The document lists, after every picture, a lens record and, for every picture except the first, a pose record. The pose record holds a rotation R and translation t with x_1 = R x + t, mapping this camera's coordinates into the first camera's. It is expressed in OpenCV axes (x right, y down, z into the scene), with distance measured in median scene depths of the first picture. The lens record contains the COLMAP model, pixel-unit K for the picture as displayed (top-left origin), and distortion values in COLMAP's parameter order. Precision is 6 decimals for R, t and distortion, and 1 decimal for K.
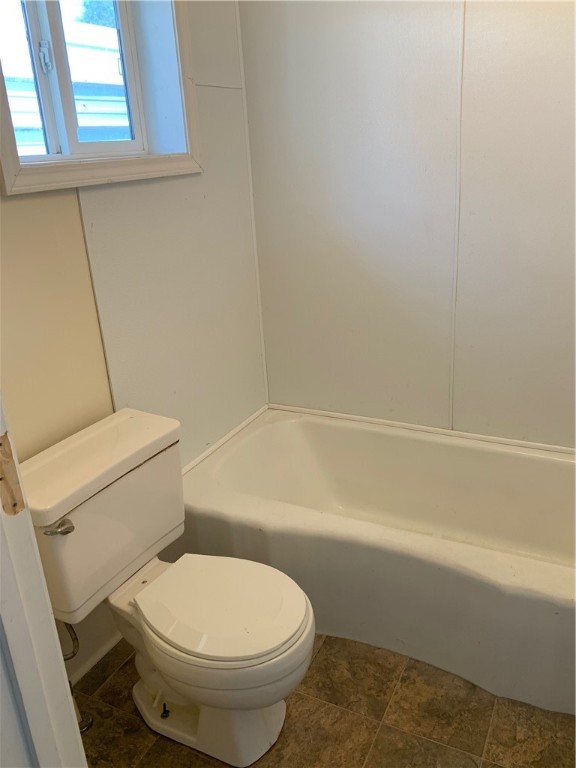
lens RADIAL K [[641.2, 0, 288.3], [0, 641.2, 384.3], [0, 0, 1]] dist [-0.001925, 0.006430]
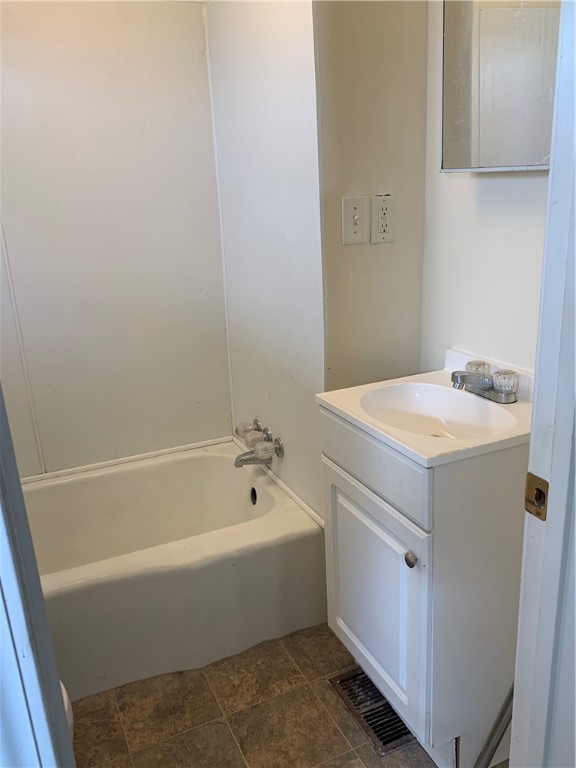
lens RADIAL K [[641.2, 0, 288.6], [0, 641.2, 383.7], [0, 0, 1]] dist [-0.001925, 0.006430]
pose [[0.621401, -0.207408, 0.755542, -0.319573], [0.283970, 0.958378, 0.029536, 0.021867], [-0.730221, 0.196198, 0.654434, 0.061800]]
